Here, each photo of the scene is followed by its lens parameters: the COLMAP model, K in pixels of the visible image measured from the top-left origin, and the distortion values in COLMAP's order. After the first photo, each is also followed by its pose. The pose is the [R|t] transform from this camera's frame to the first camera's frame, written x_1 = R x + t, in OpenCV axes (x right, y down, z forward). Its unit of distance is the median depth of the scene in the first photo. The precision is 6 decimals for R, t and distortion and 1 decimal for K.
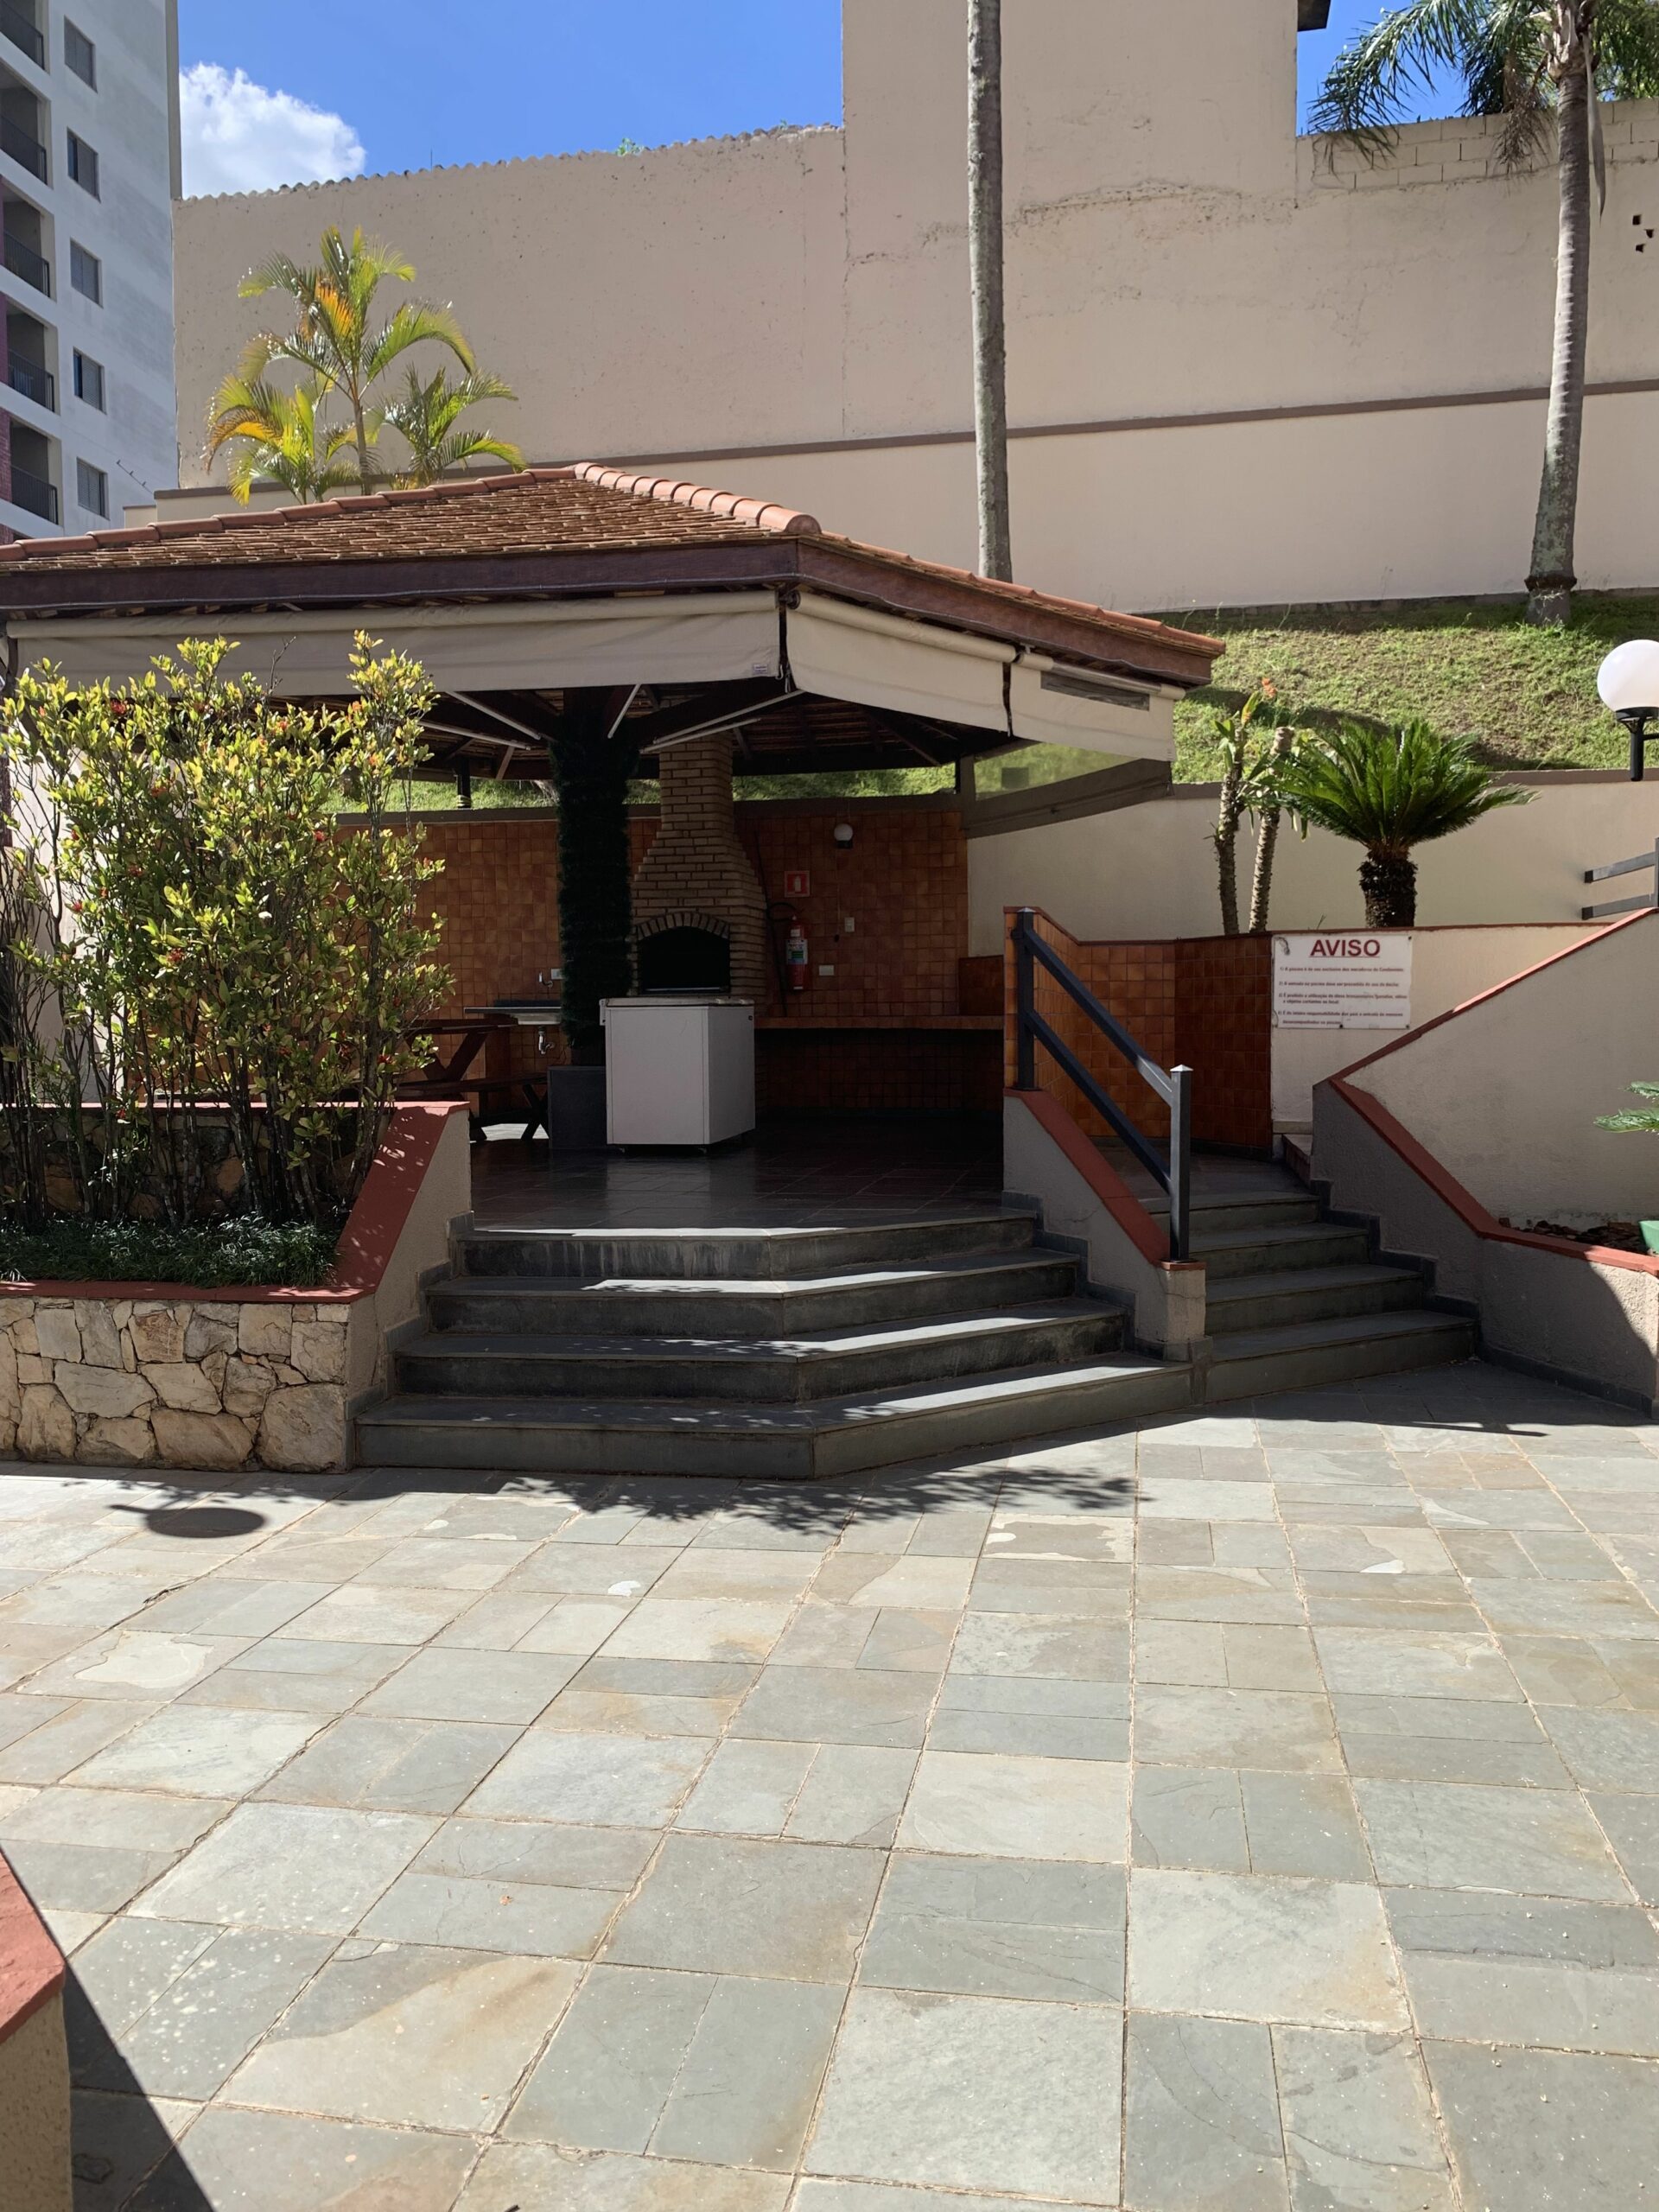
lens RADIAL K [[1698.9, 0, 825.9], [0, 1698.9, 1096.5], [0, 0, 1]] dist [0.099045, -0.197665]
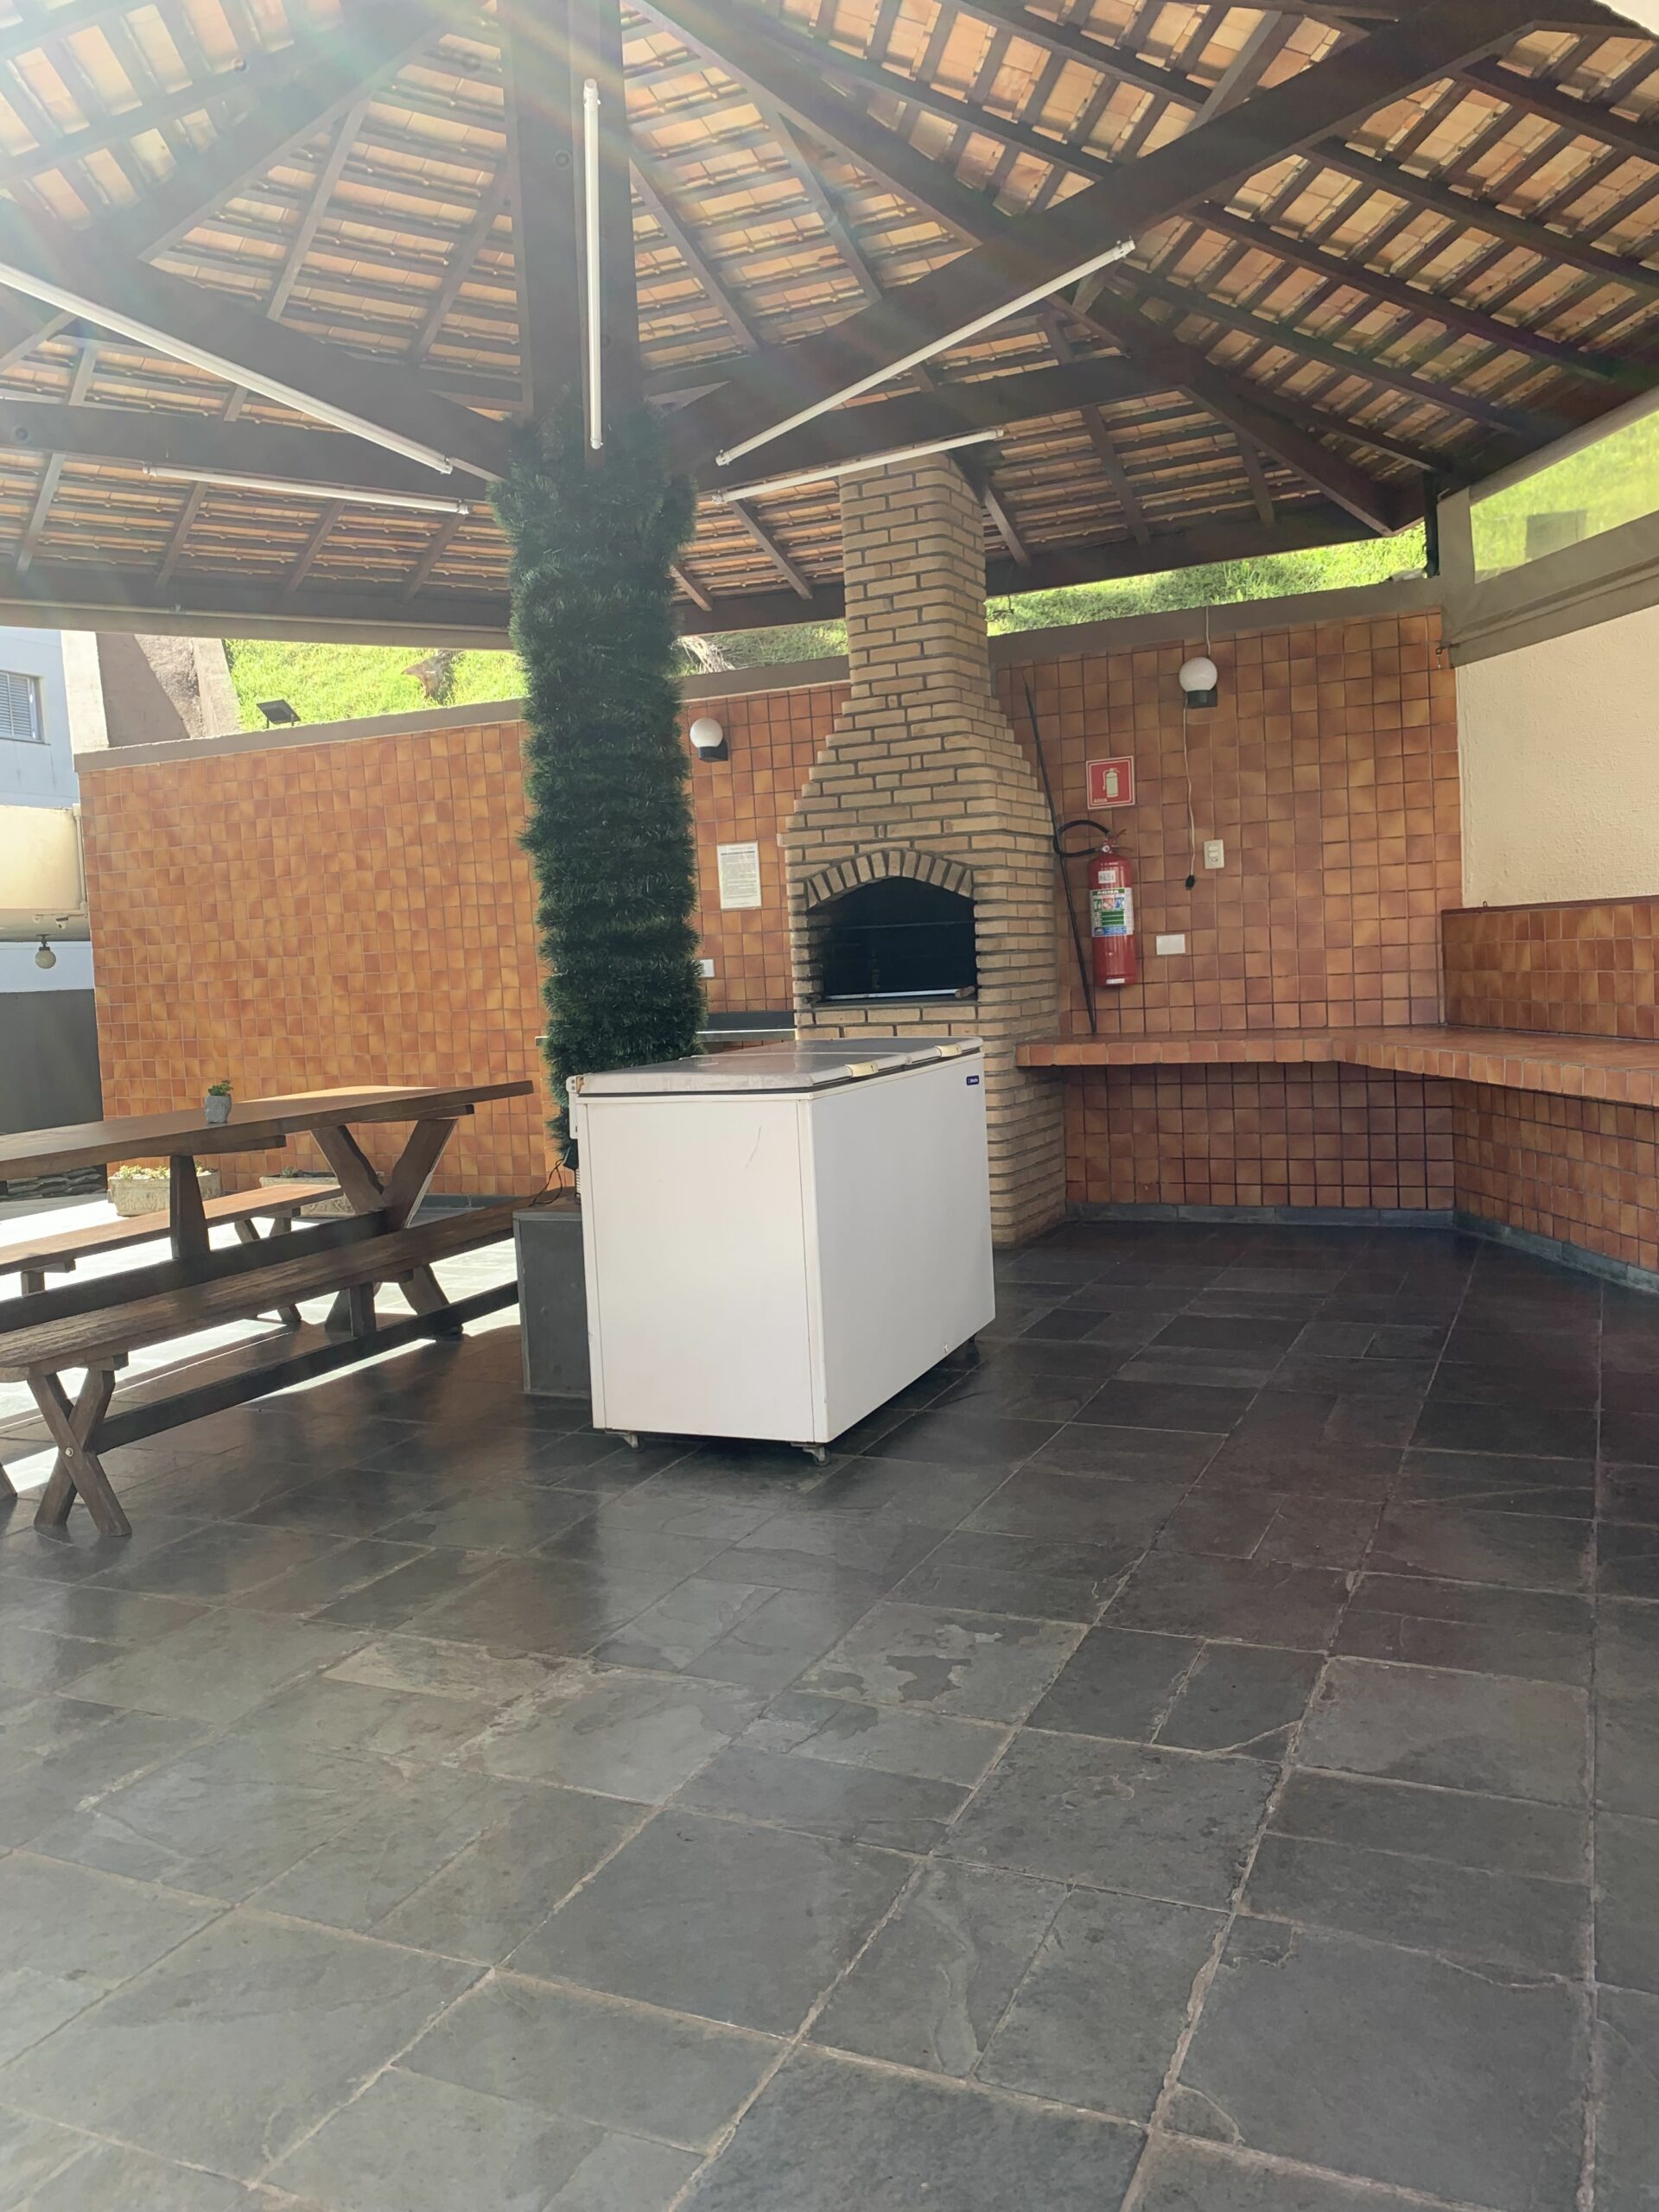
lens RADIAL K [[1698.9, 0, 825.9], [0, 1698.9, 1096.5], [0, 0, 1]] dist [0.099045, -0.197665]
pose [[0.972266, -0.022441, -0.232800, 0.018775], [0.031332, 0.998911, 0.034564, -0.050080], [0.231771, -0.040900, 0.971910, 0.472641]]
